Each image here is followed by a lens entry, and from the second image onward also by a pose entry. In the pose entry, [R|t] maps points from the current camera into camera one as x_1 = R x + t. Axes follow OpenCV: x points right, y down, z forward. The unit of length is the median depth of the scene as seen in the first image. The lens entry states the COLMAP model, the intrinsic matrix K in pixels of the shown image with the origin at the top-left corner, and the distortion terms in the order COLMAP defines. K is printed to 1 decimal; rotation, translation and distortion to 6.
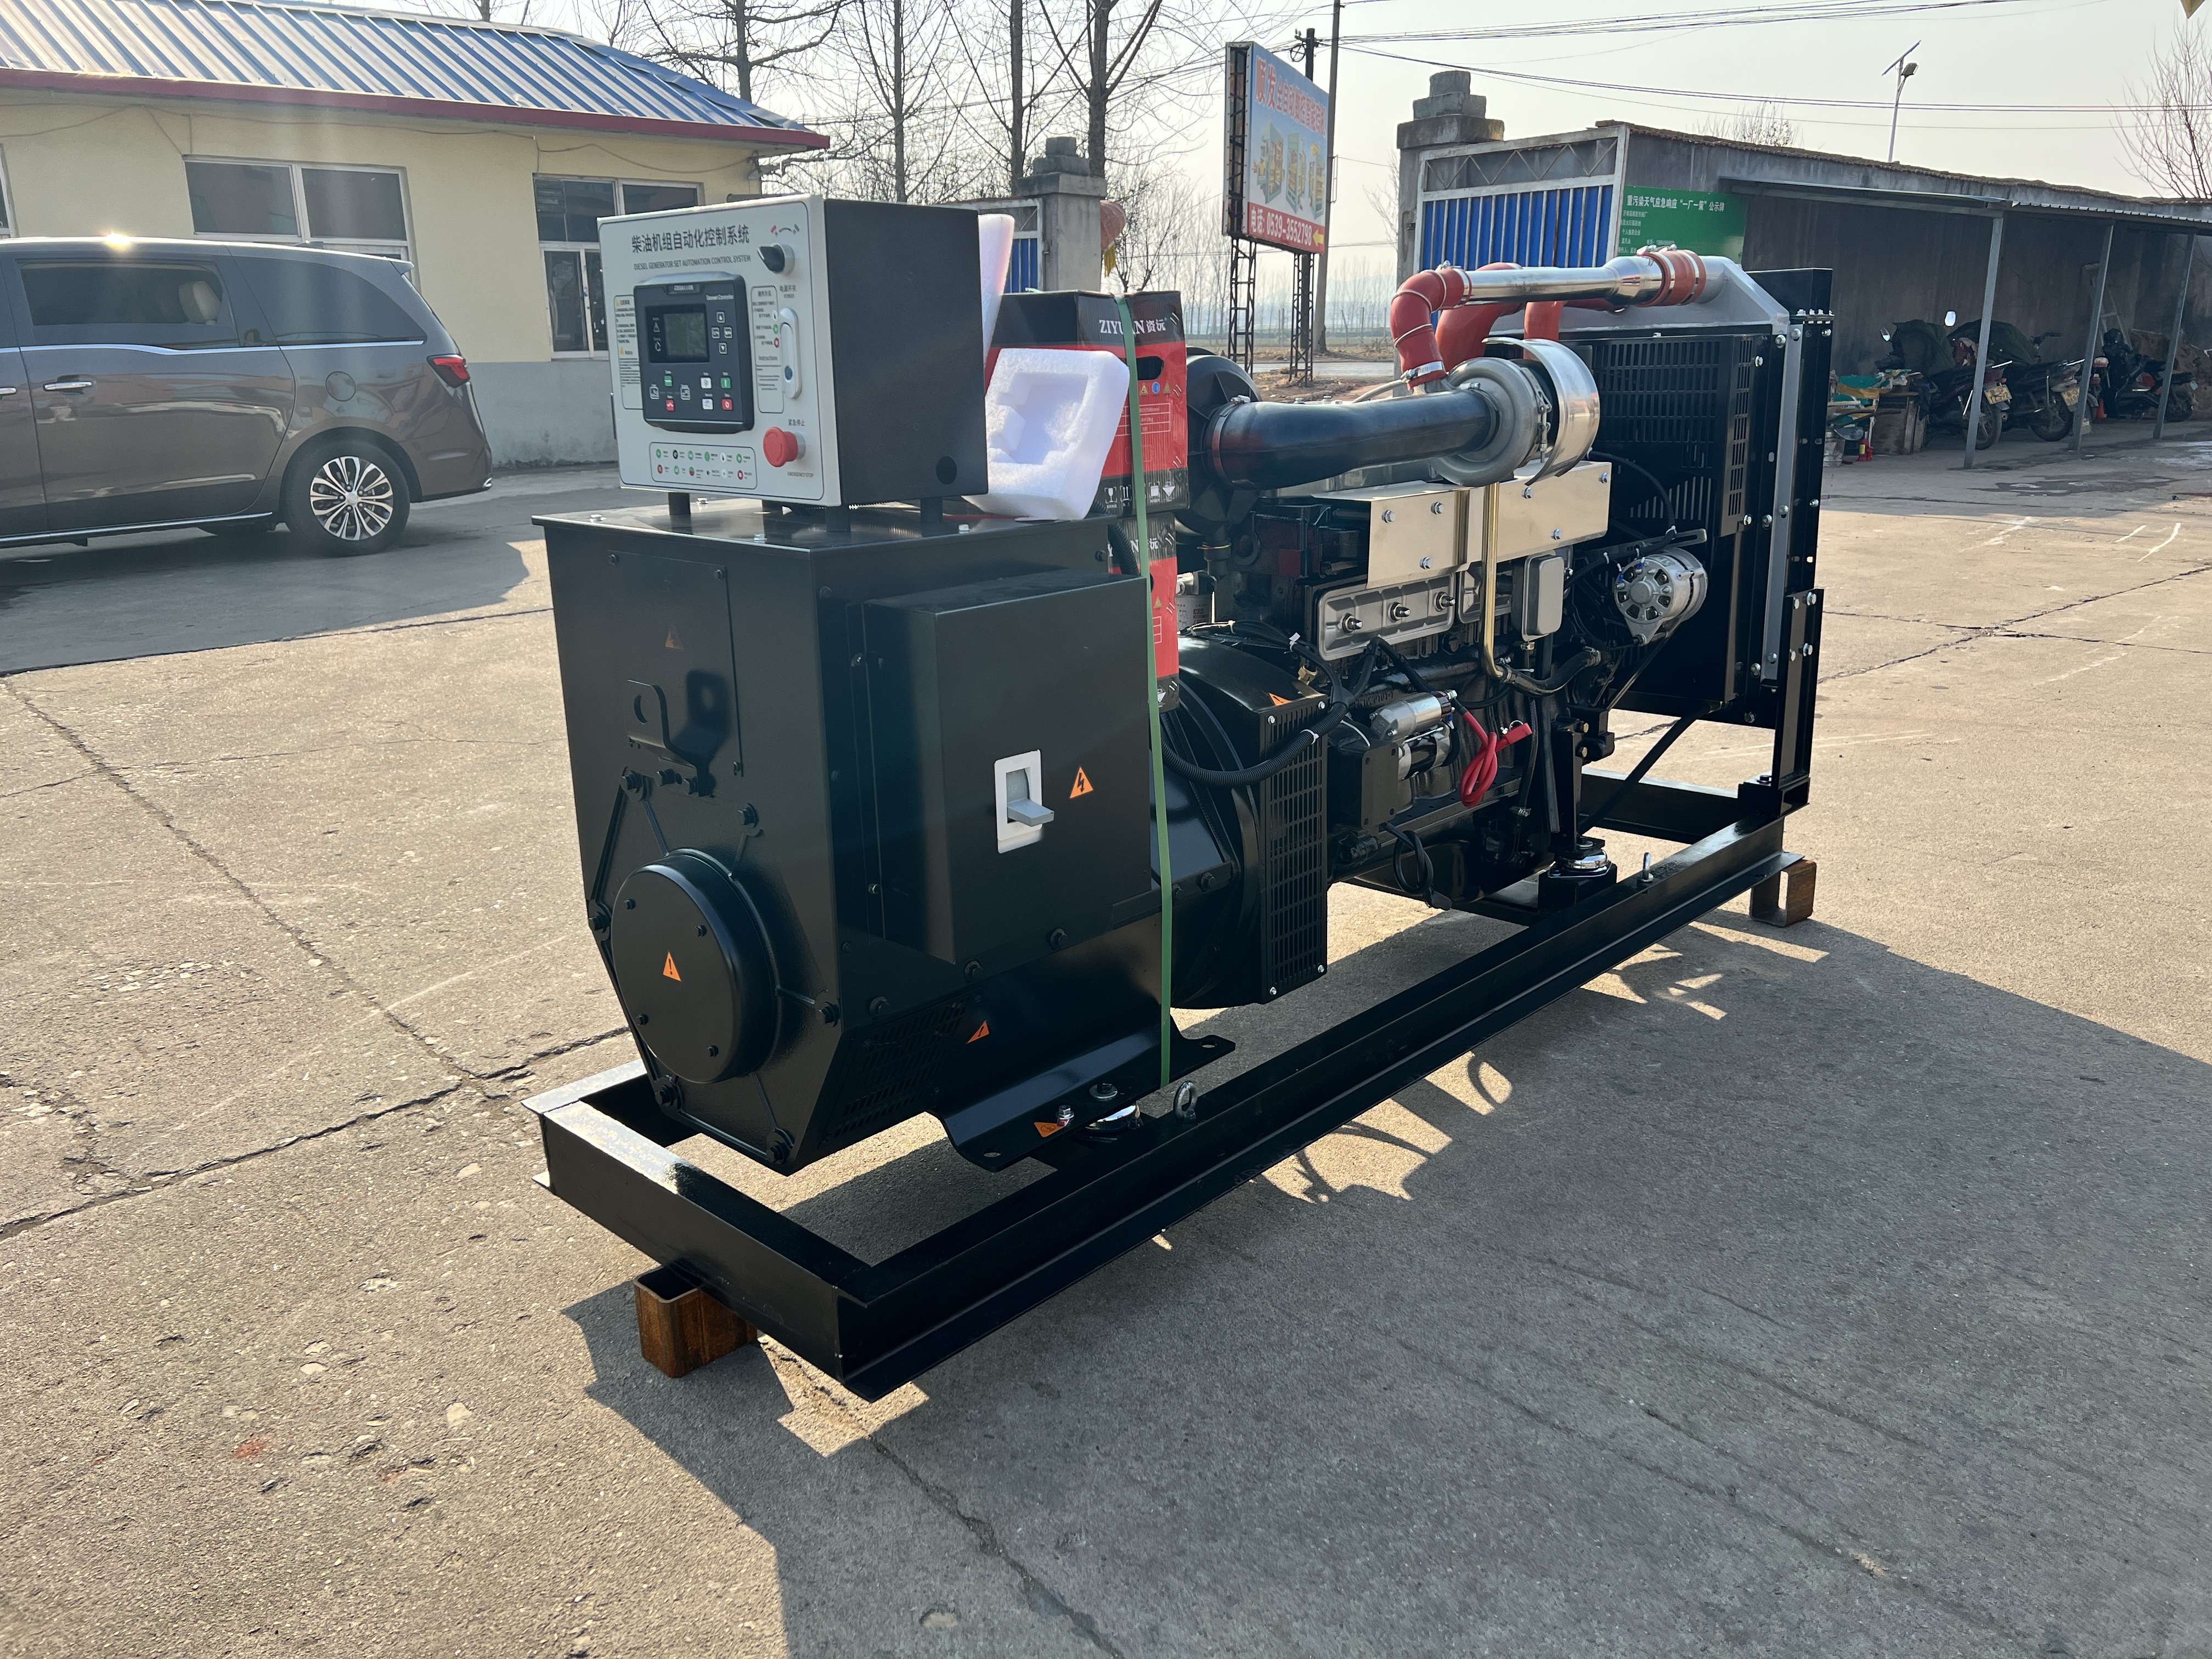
lens RADIAL K [[1659.2, 0, 1120.6], [0, 1659.2, 815.1], [0, 0, 1]] dist [0.038106, -0.037498]
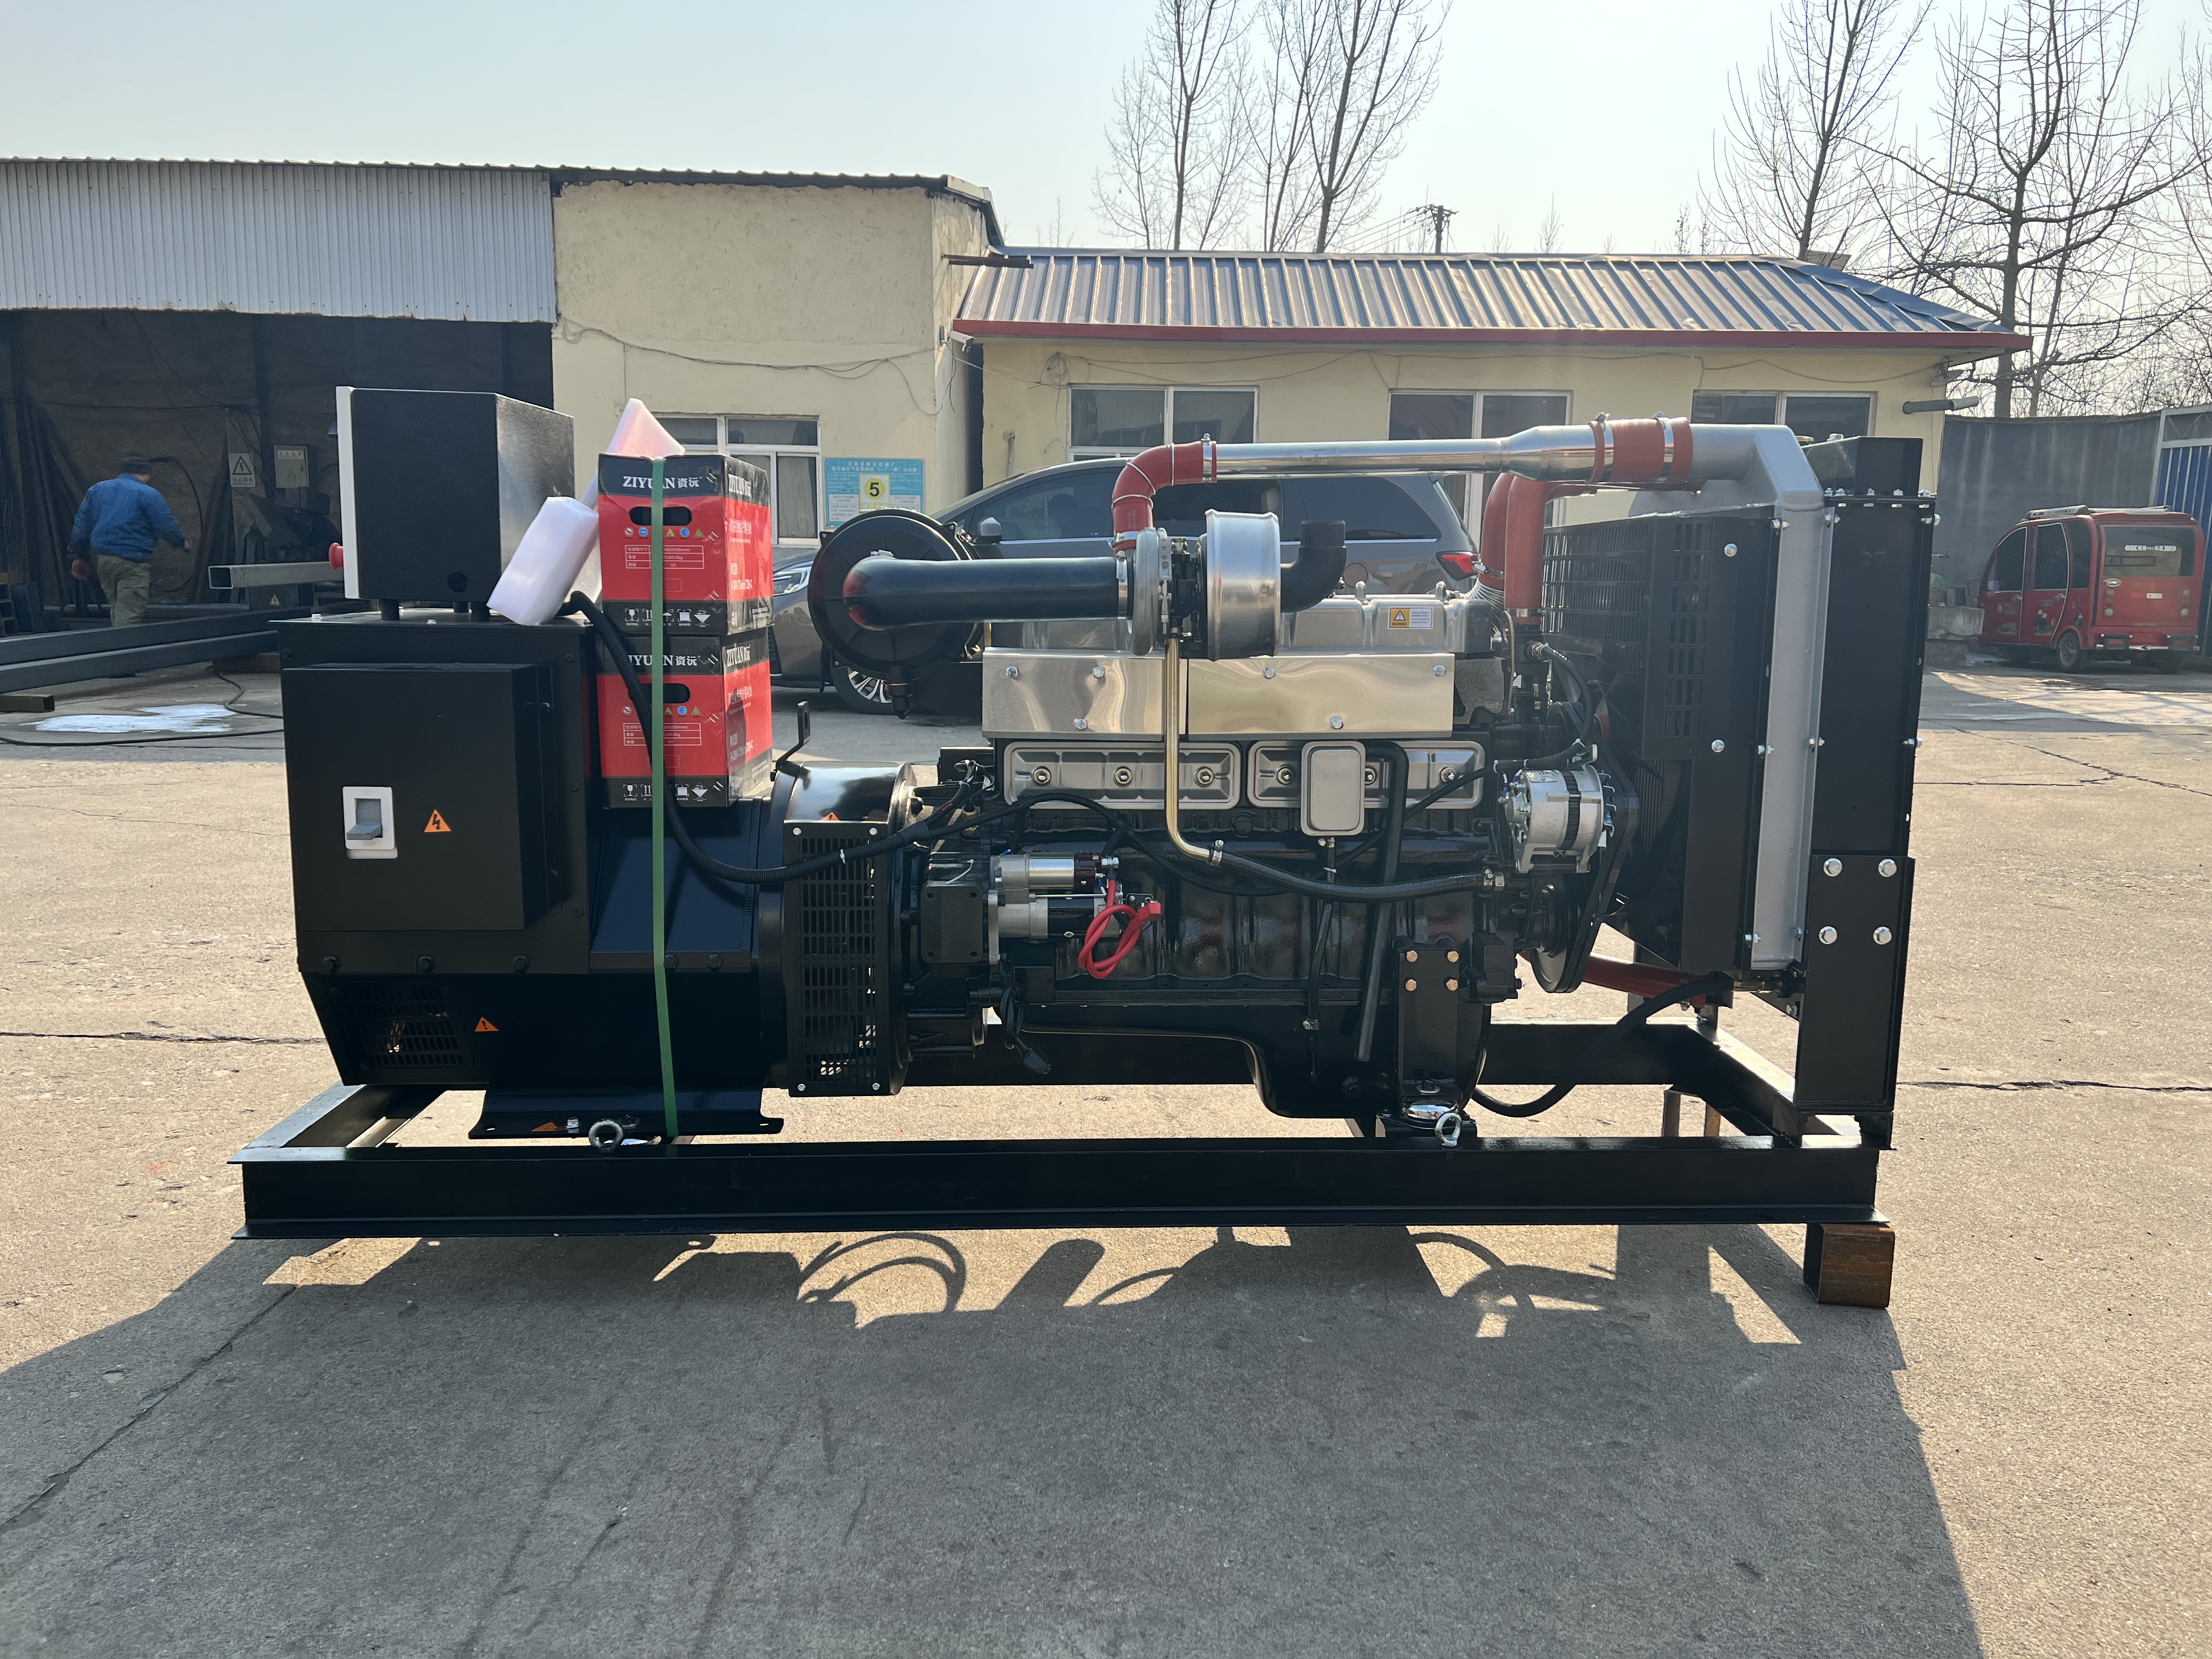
lens RADIAL K [[1659.2, 0, 1120.6], [0, 1659.2, 815.1], [0, 0, 1]] dist [0.038106, -0.037498]
pose [[0.714395, 0.135837, -0.686432, 0.714405], [-0.217761, 0.975423, -0.033607, -0.055899], [0.664996, 0.173486, 0.726417, 0.240904]]
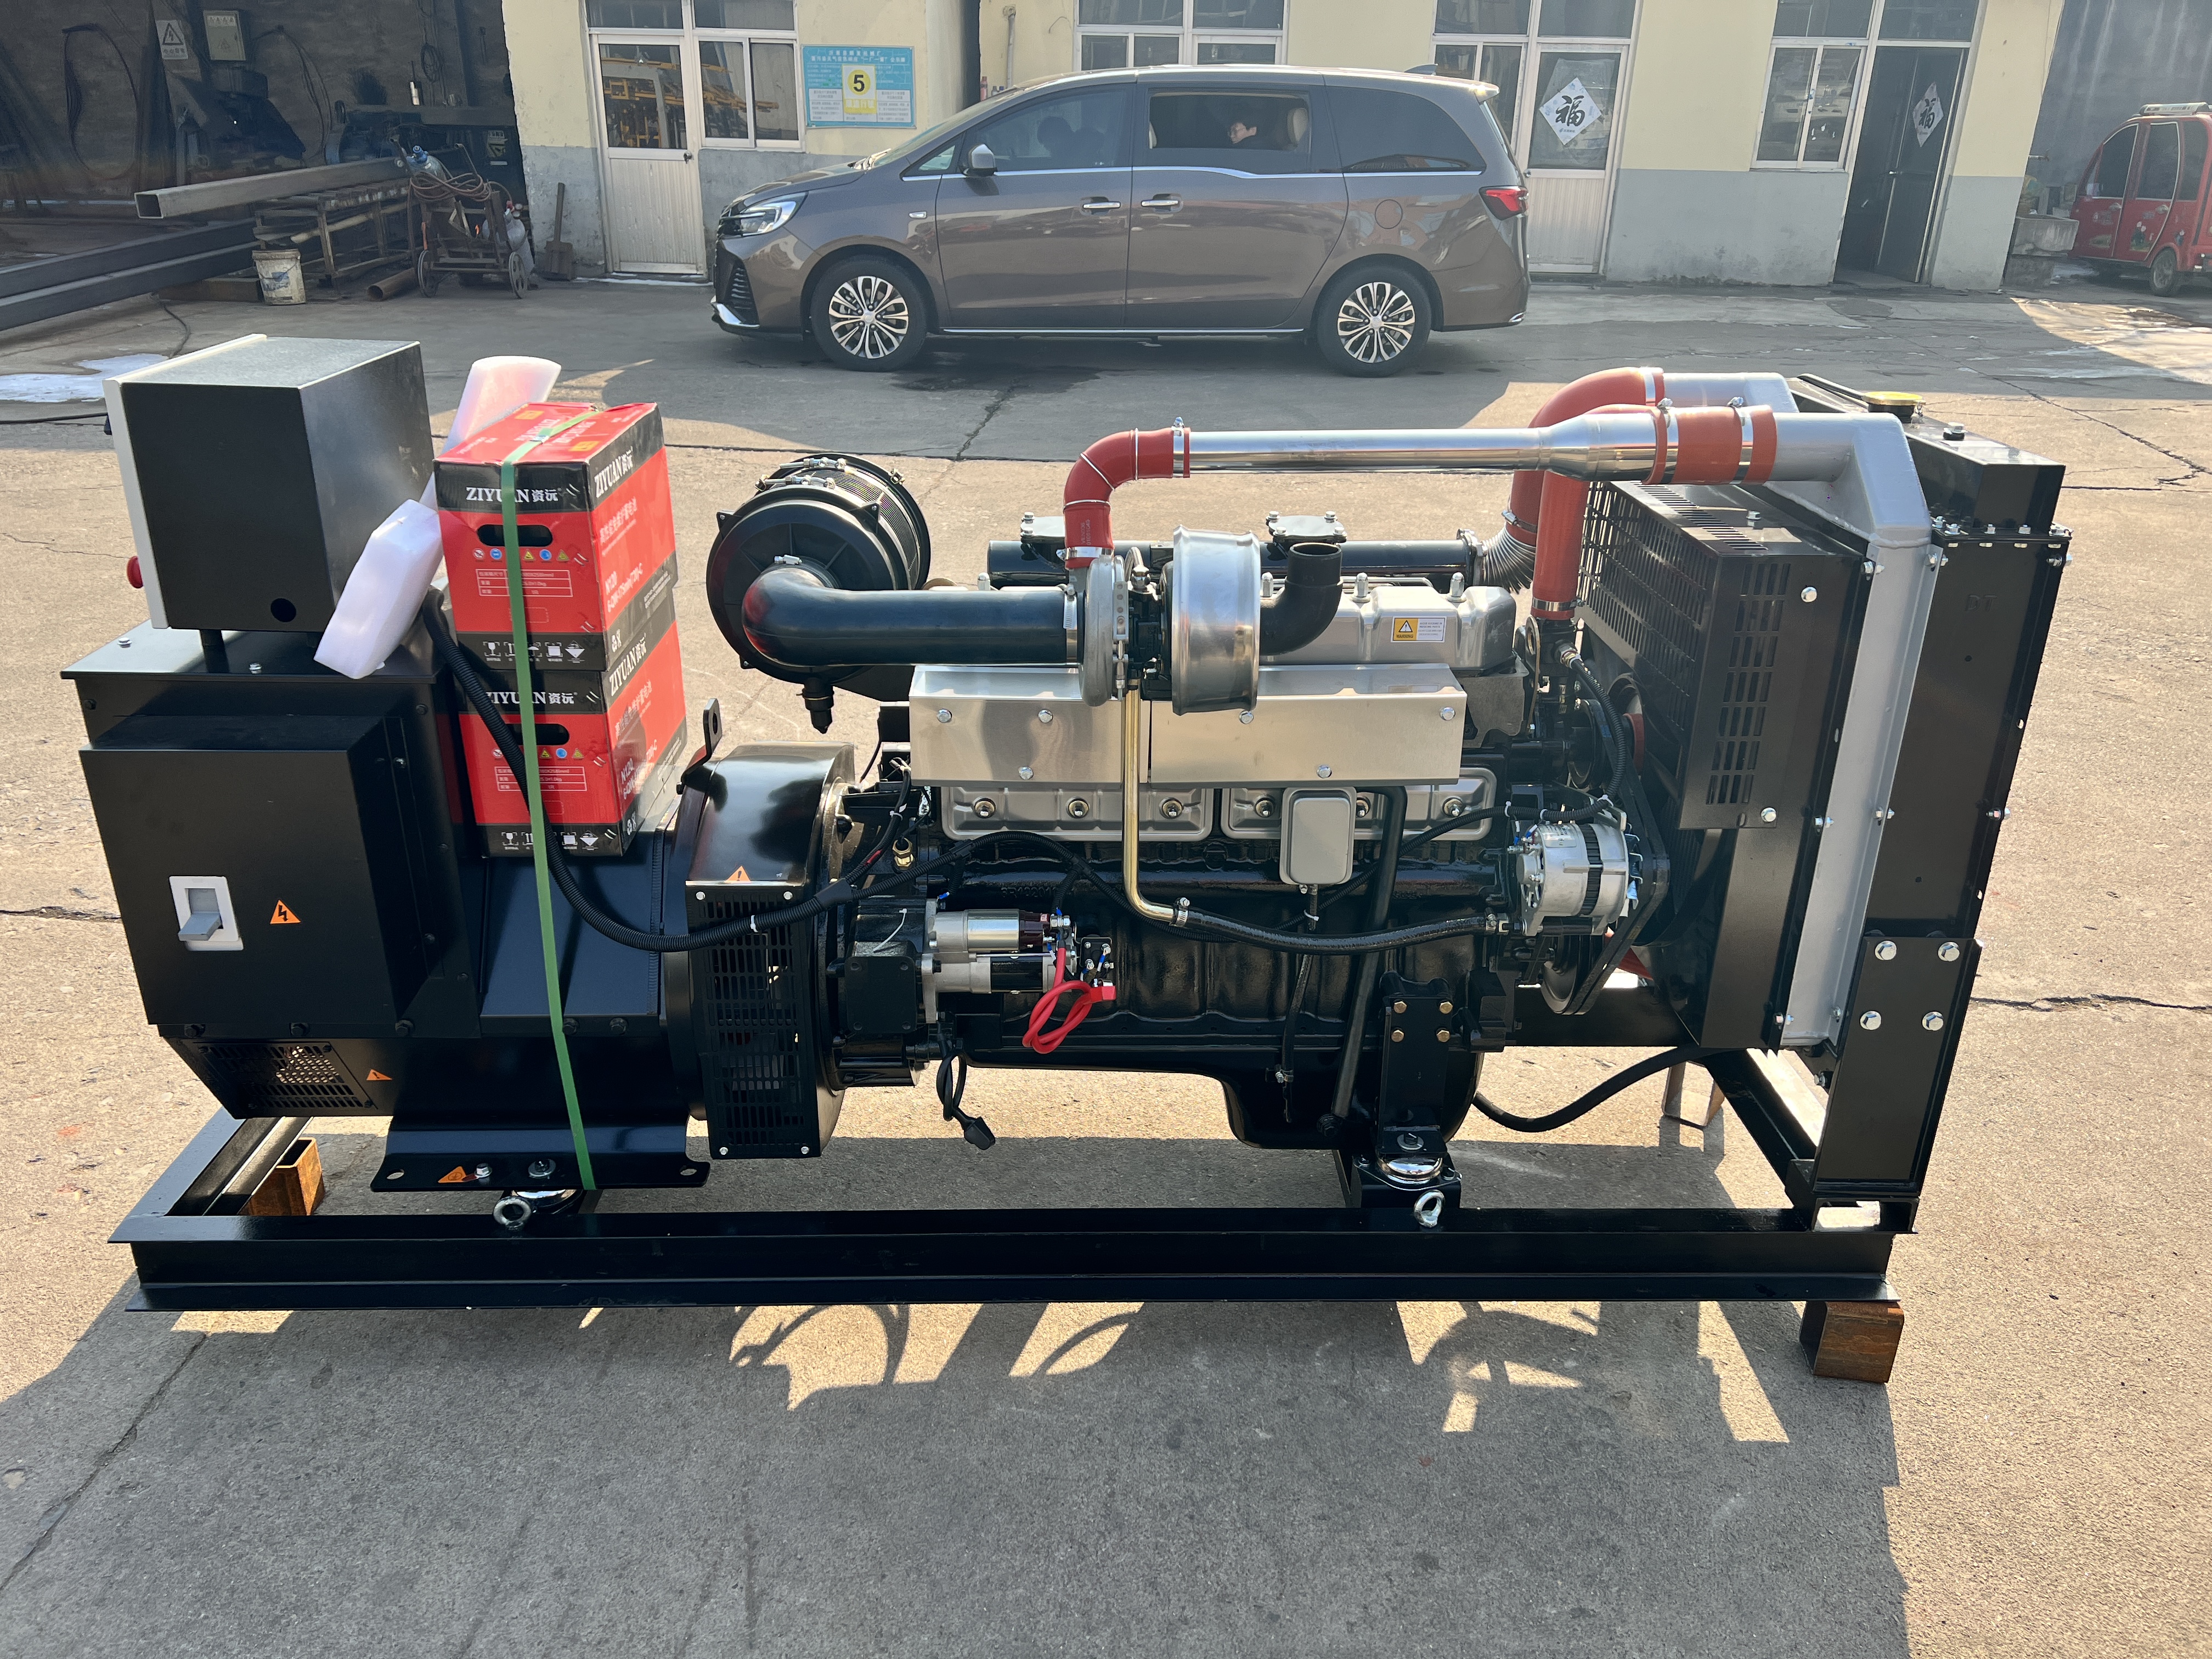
lens RADIAL K [[1661.0, 0, 1109.1], [0, 1661.0, 816.2], [0, 0, 1]] dist [0.040996, -0.048803]
pose [[0.701206, 0.312405, -0.640869, 0.617073], [-0.224481, 0.949910, 0.217437, -0.261053], [0.676697, -0.008605, 0.736212, 0.317939]]
